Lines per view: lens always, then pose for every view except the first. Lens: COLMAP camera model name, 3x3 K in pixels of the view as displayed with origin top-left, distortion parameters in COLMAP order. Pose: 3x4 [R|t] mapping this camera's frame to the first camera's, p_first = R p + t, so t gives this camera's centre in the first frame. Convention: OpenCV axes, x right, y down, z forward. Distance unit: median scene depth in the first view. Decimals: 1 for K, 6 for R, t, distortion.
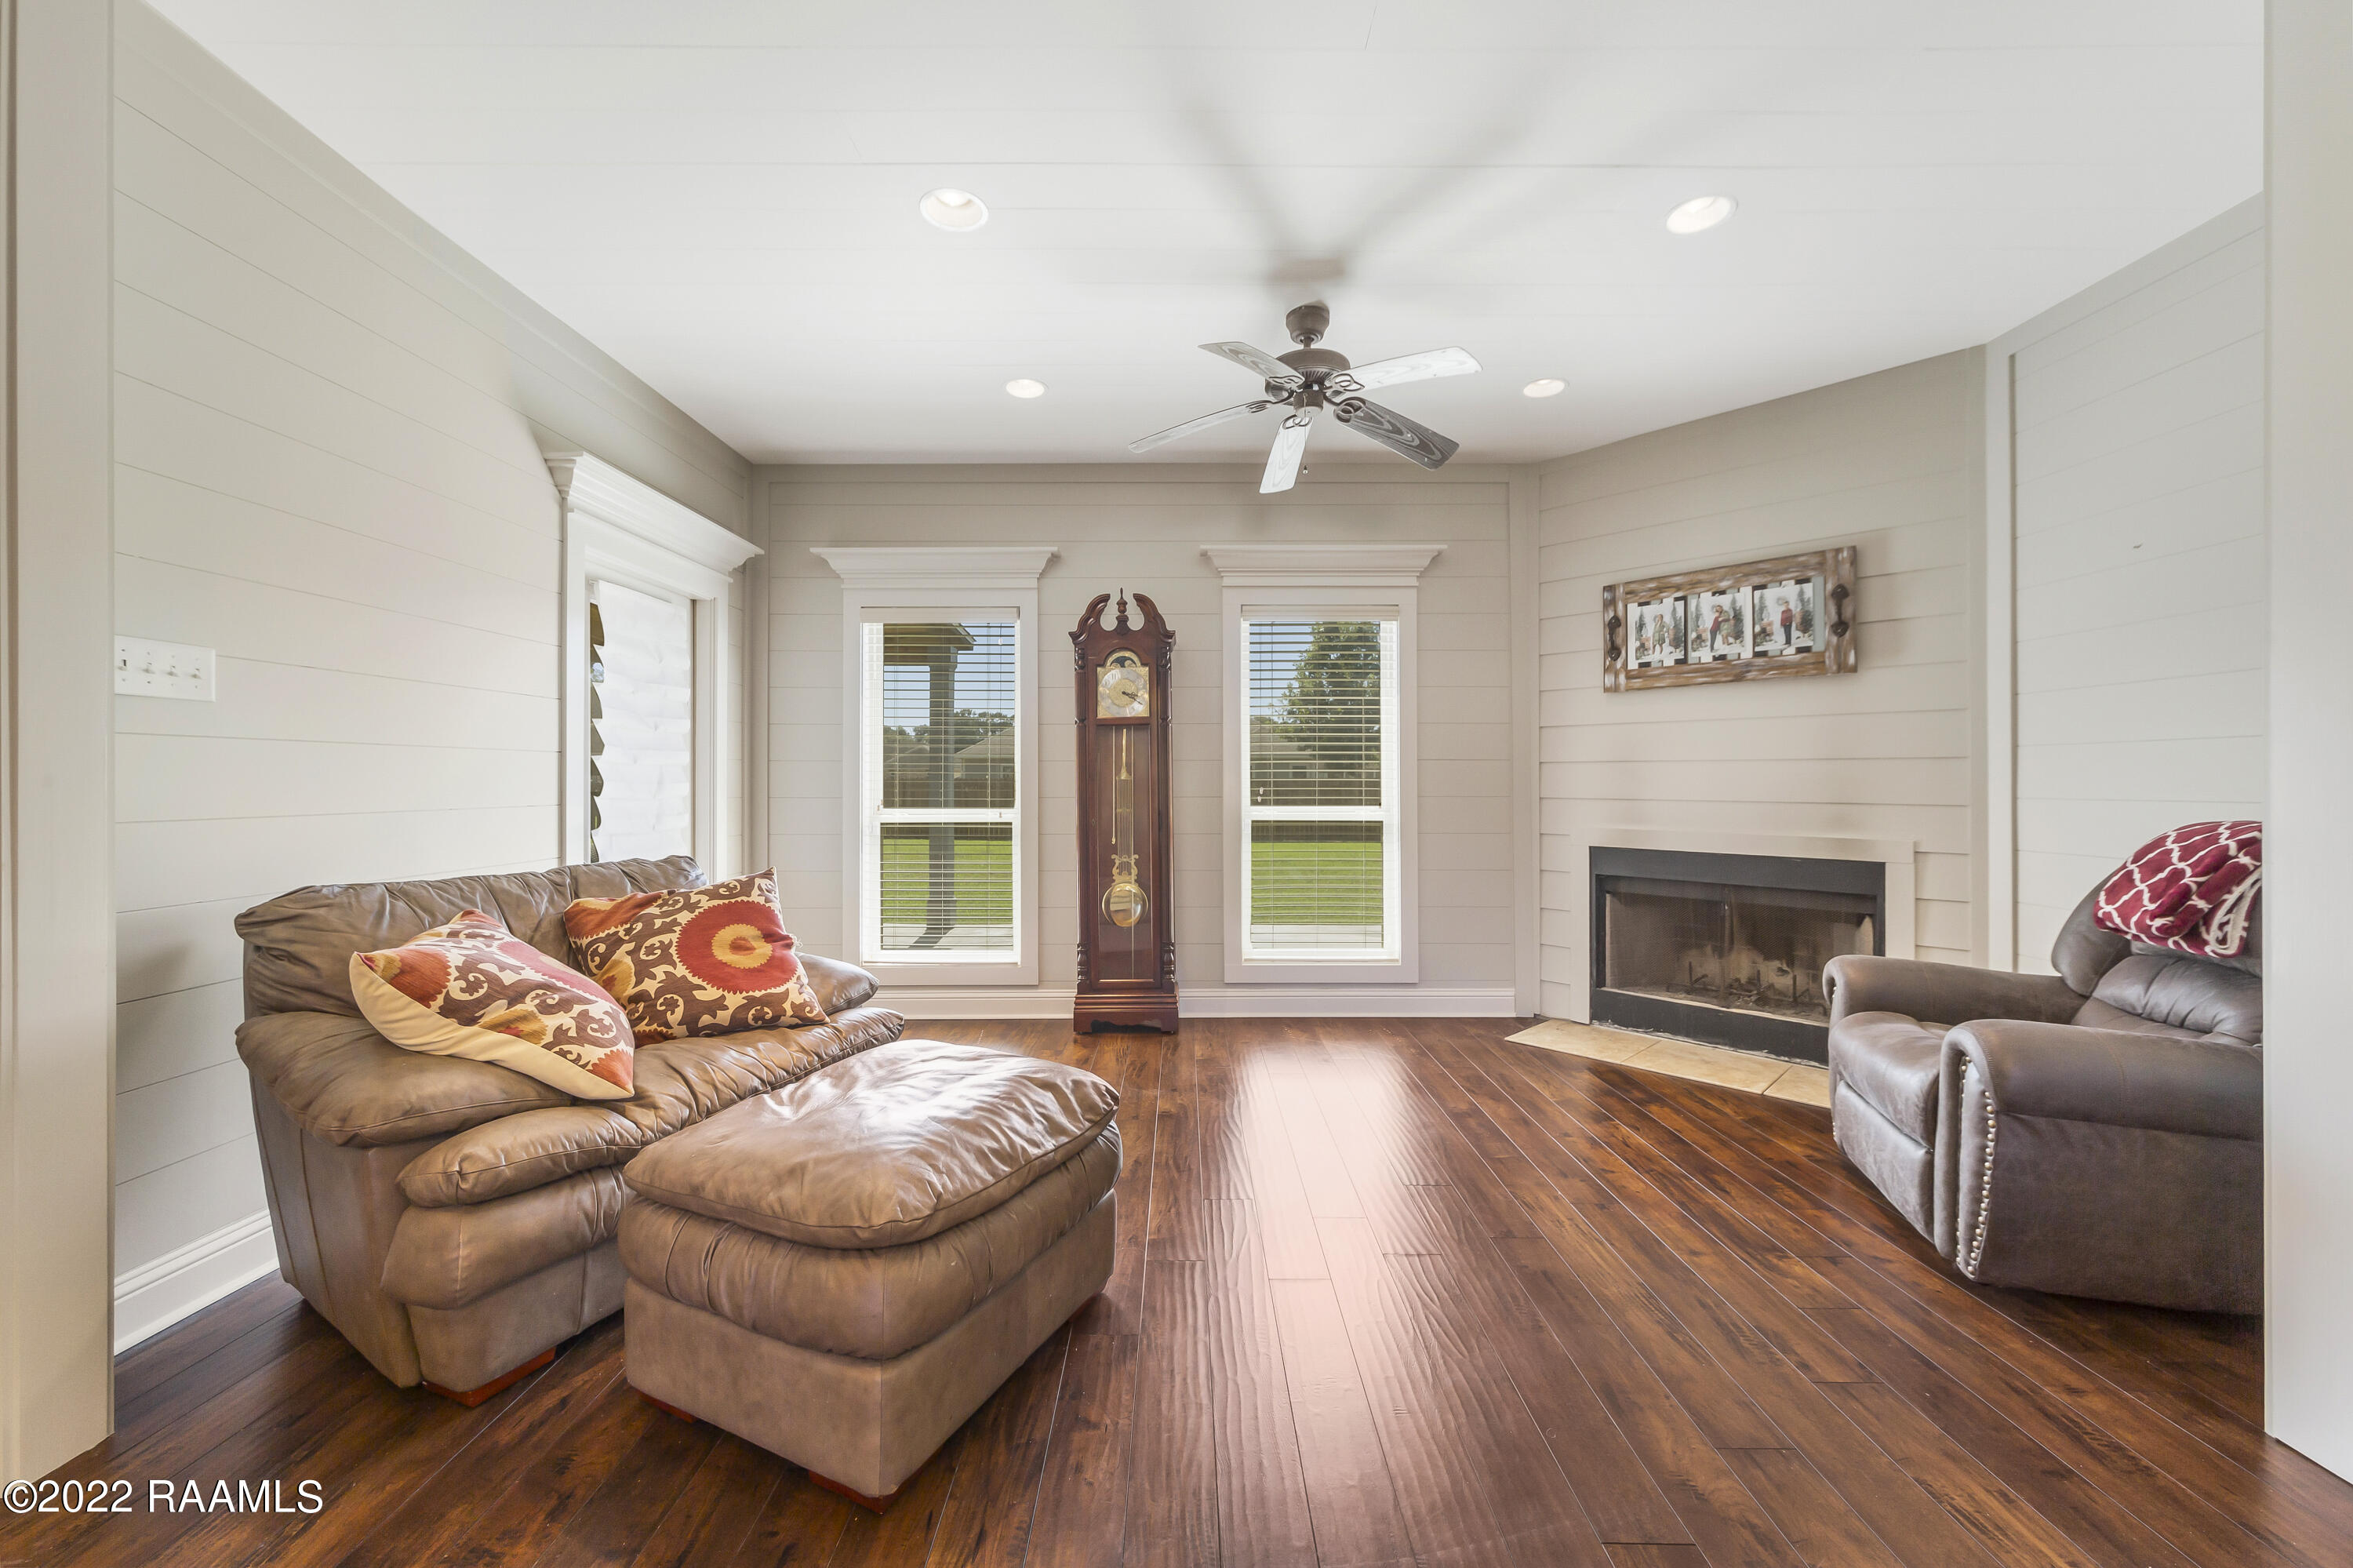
lens RADIAL K [[906.7, 0, 1183.2], [0, 906.7, 785.4], [0, 0, 1]] dist [0.000643, 0.000031]
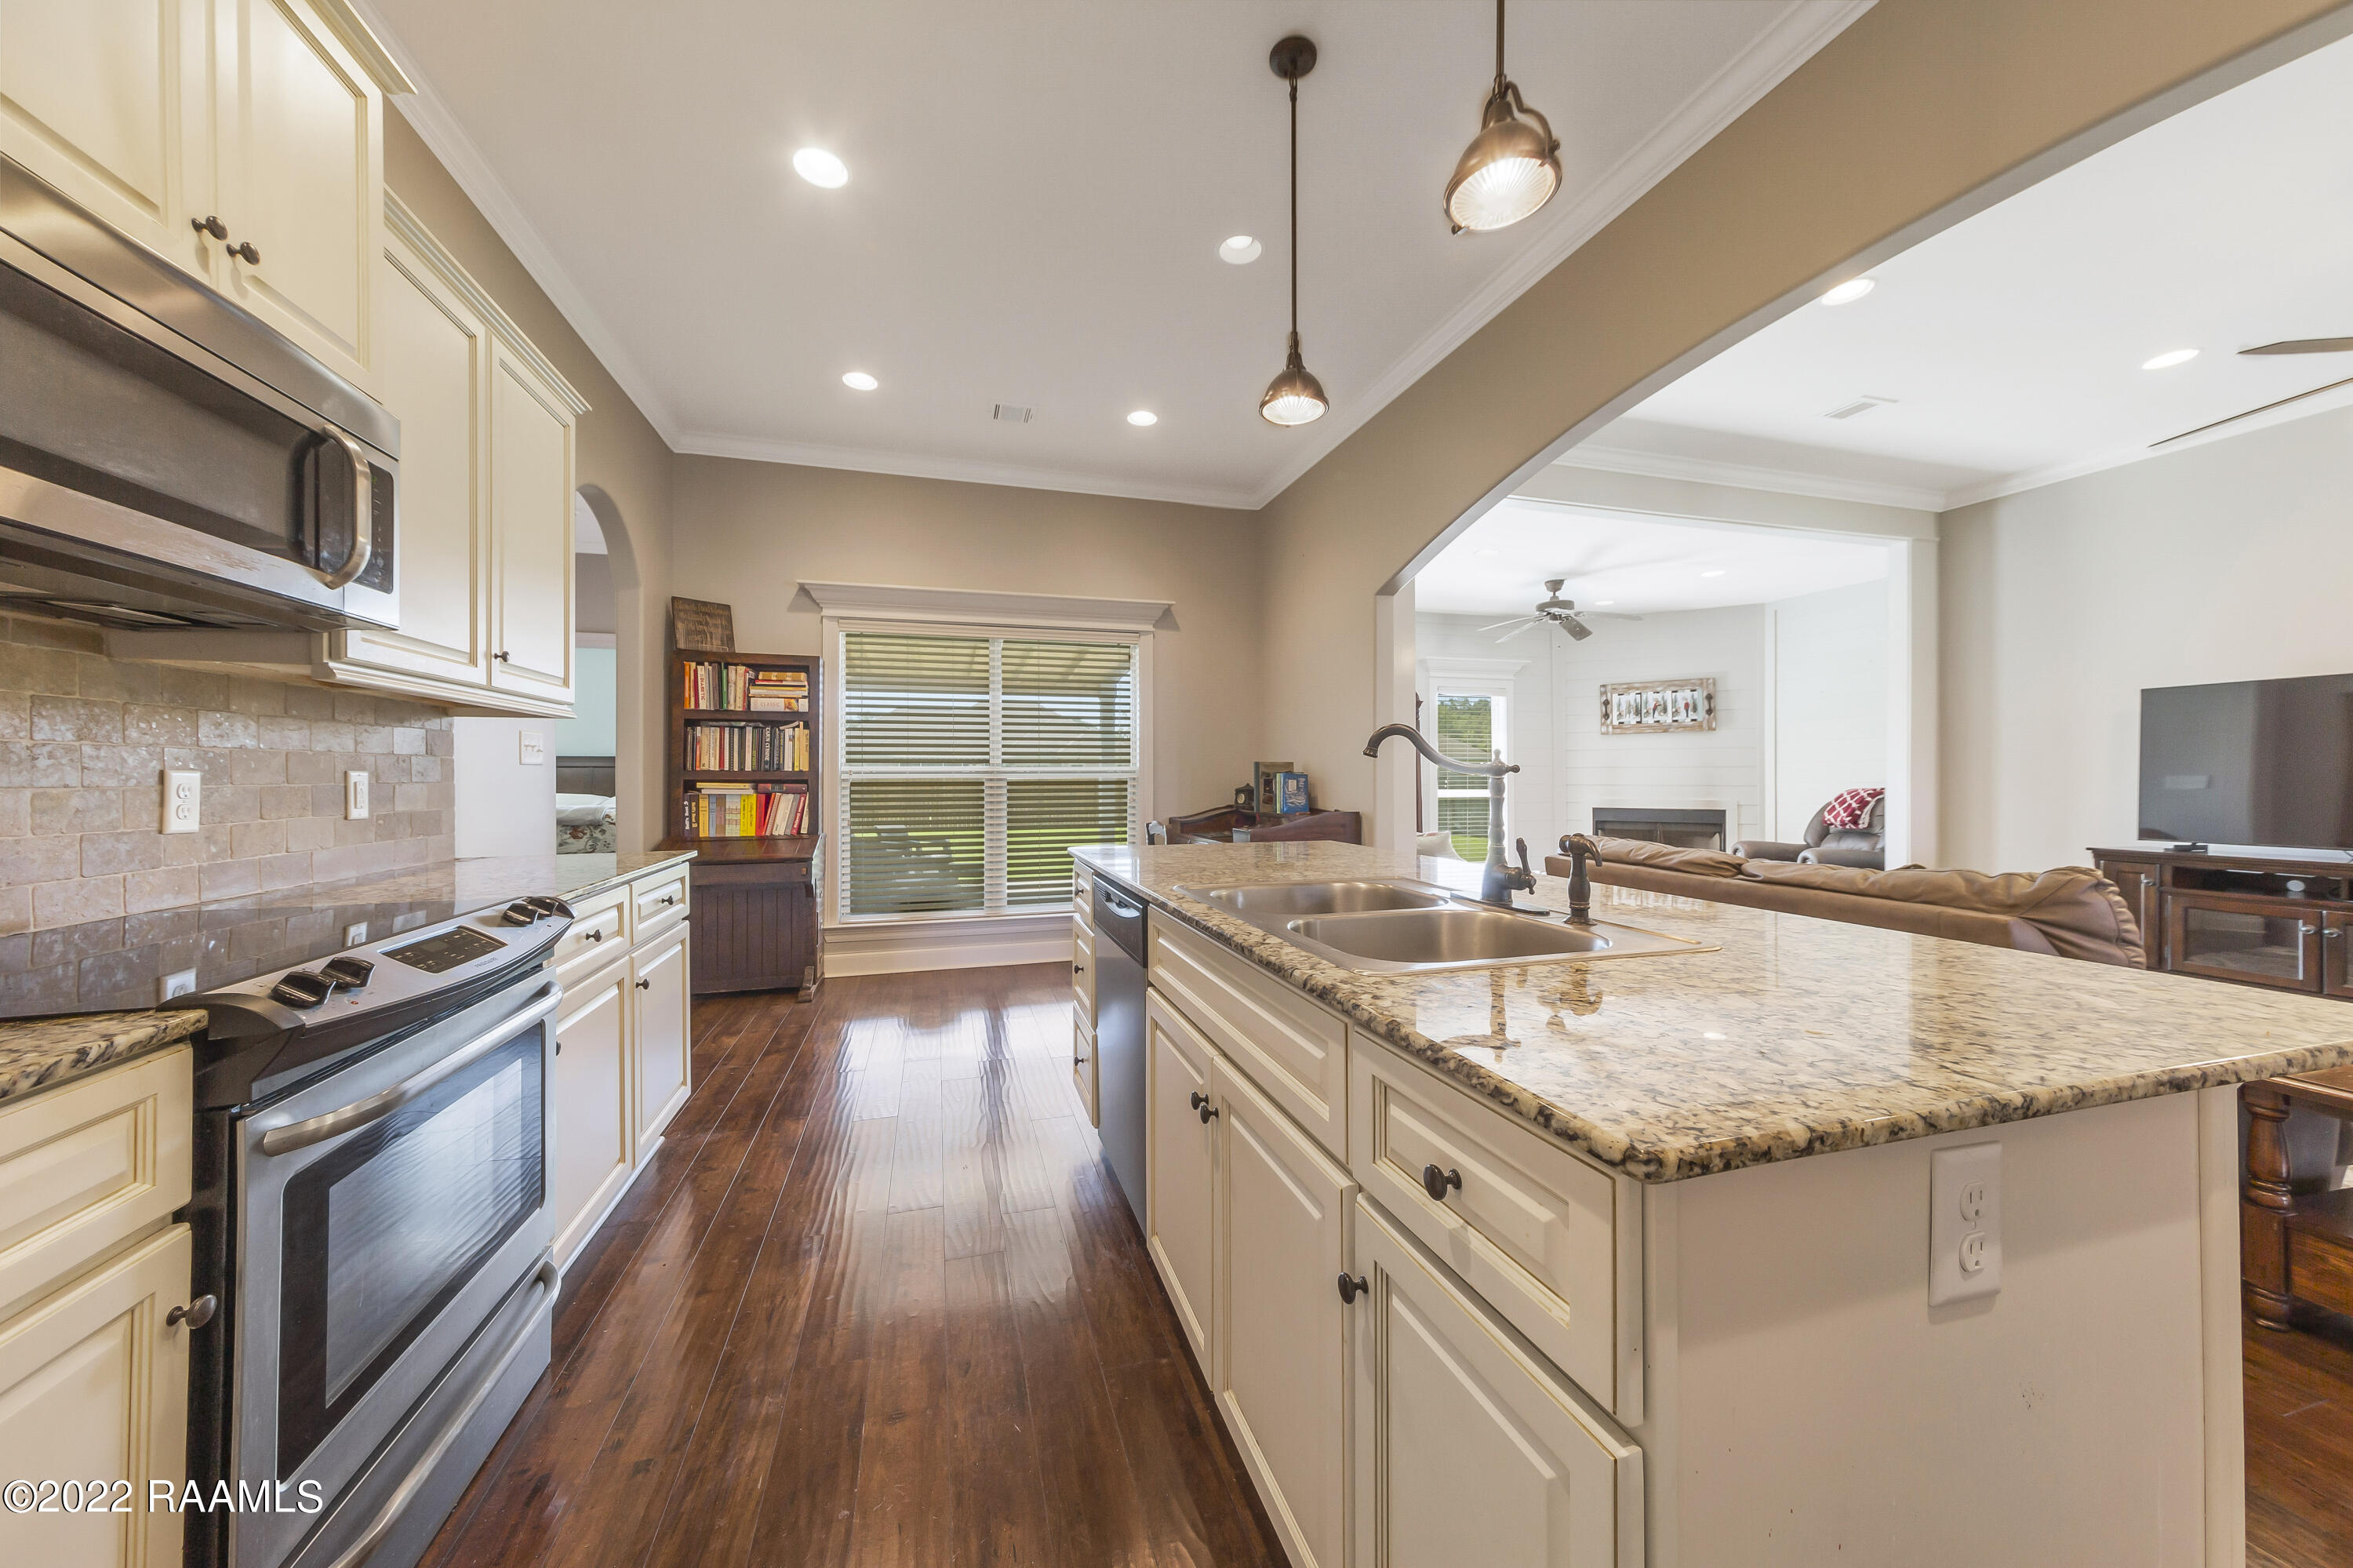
lens RADIAL K [[822.2, 0, 1194.5], [0, 822.2, 791.0], [0, 0, 1]] dist [0.000273, 0.000016]
pose [[0.957323, -0.014273, 0.288667, -1.154325], [0.010764, 0.999848, 0.013741, -0.008762], [-0.288819, -0.010047, 0.957331, -0.655747]]
